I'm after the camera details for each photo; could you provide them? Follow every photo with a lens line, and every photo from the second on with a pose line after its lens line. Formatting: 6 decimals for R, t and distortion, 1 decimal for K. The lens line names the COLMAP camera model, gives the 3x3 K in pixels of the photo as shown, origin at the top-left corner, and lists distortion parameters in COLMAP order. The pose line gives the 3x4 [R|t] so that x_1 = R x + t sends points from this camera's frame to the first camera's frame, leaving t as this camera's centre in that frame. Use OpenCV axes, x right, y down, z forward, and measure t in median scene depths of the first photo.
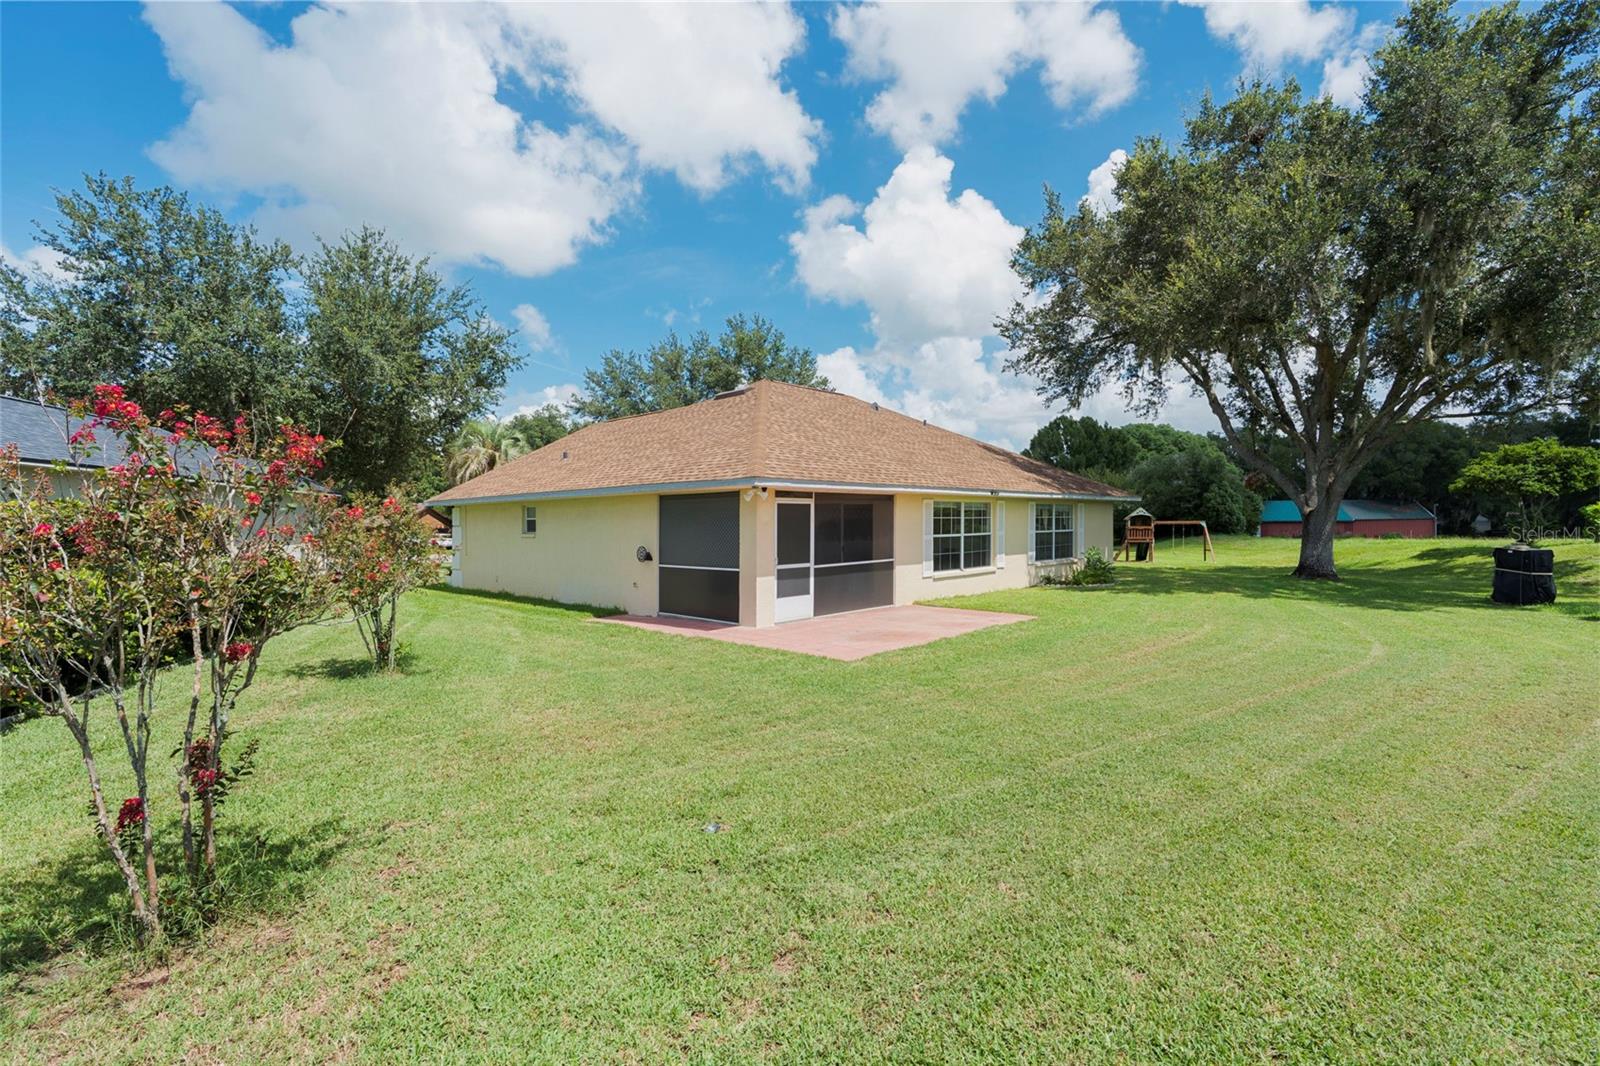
lens RADIAL K [[724.7, 0, 799.3], [0, 724.7, 523.1], [0, 0, 1]] dist [-0.004545, 0.000123]
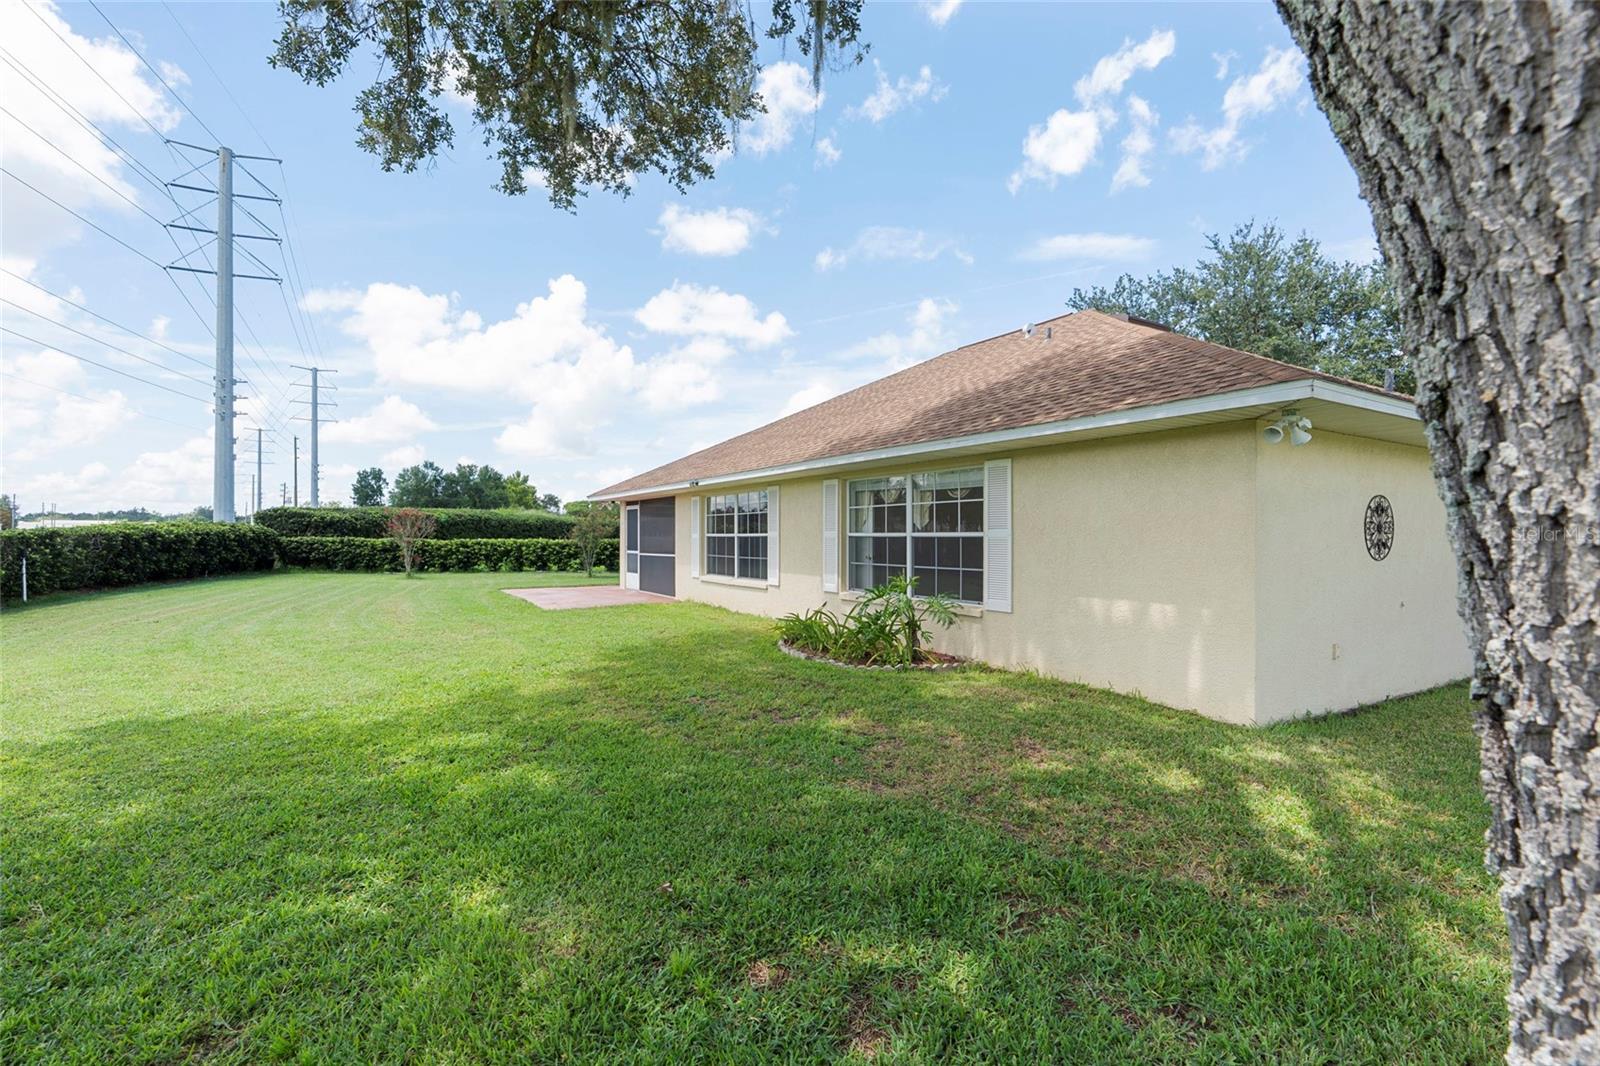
lens RADIAL K [[724.7, 0, 799.3], [0, 724.7, 523.1], [0, 0, 1]] dist [-0.004545, 0.000123]
pose [[-0.250904, 0.004689, -0.968001, 1.028002], [0.012132, 0.999925, 0.001699, 0.002902], [0.967936, -0.011317, -0.250942, 1.331079]]
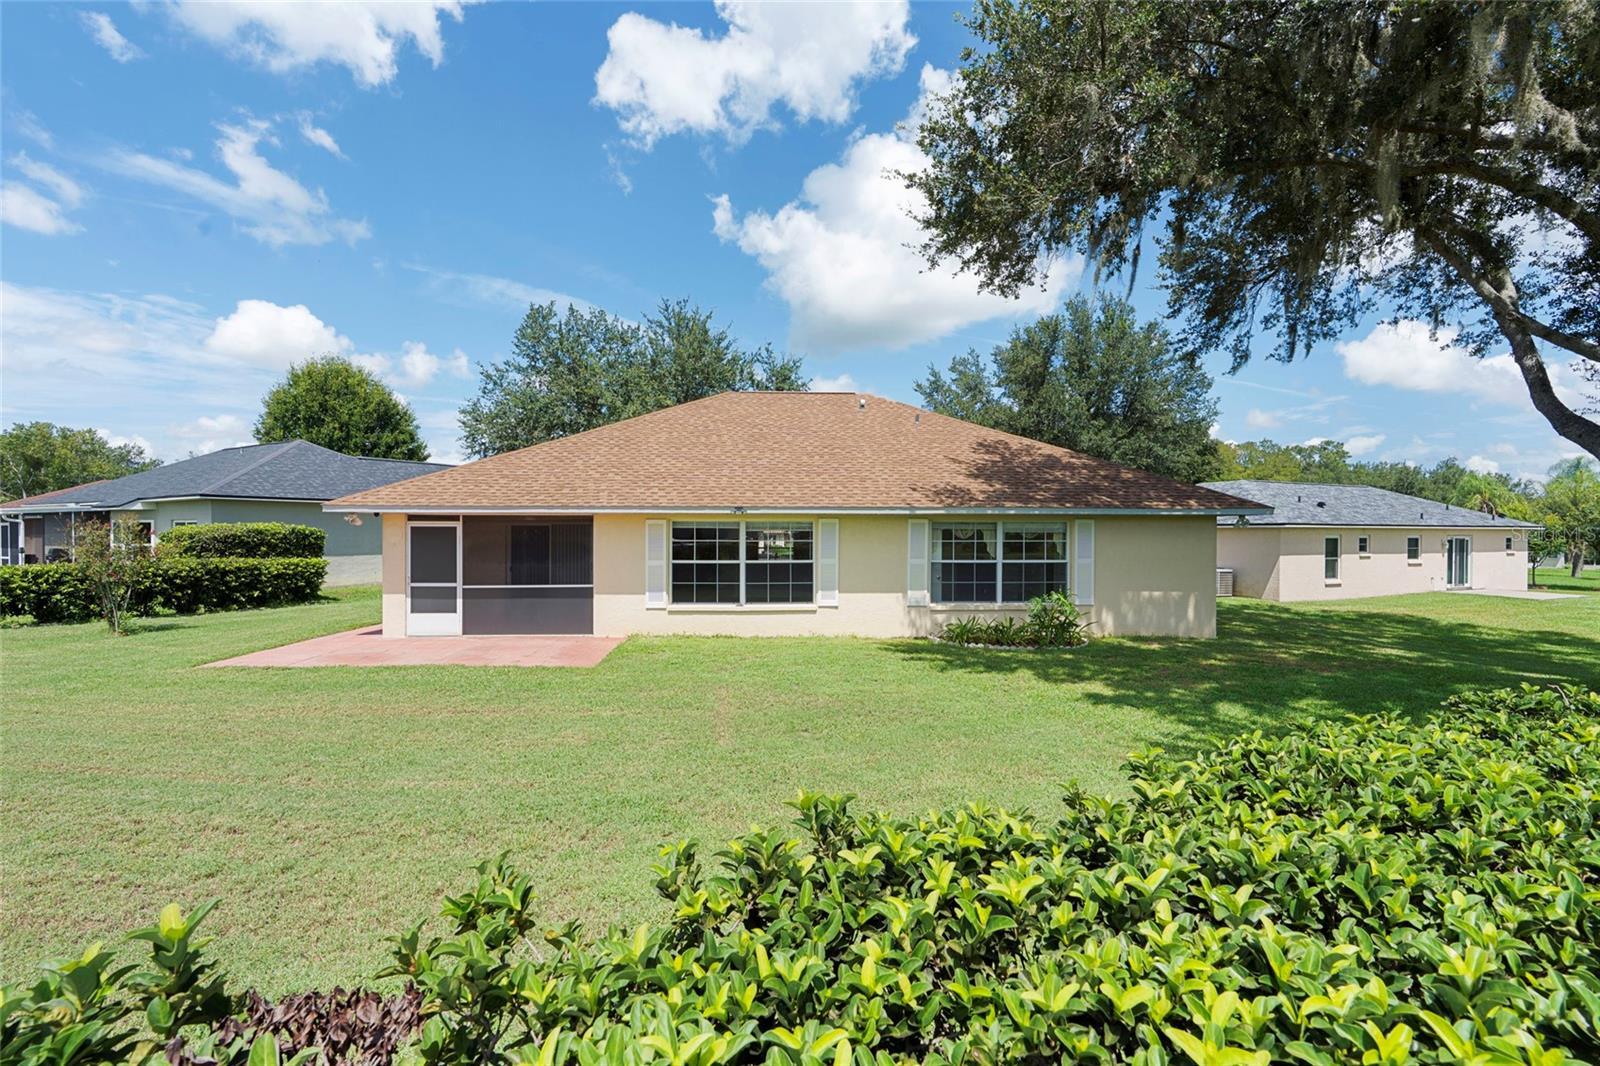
lens RADIAL K [[724.7, 0, 799.3], [0, 724.7, 523.1], [0, 0, 1]] dist [-0.004545, 0.000123]
pose [[0.725395, -0.003679, -0.688324, 0.881911], [-0.009151, 0.999846, -0.014987, -0.016646], [0.688273, 0.017170, 0.725249, 0.472251]]
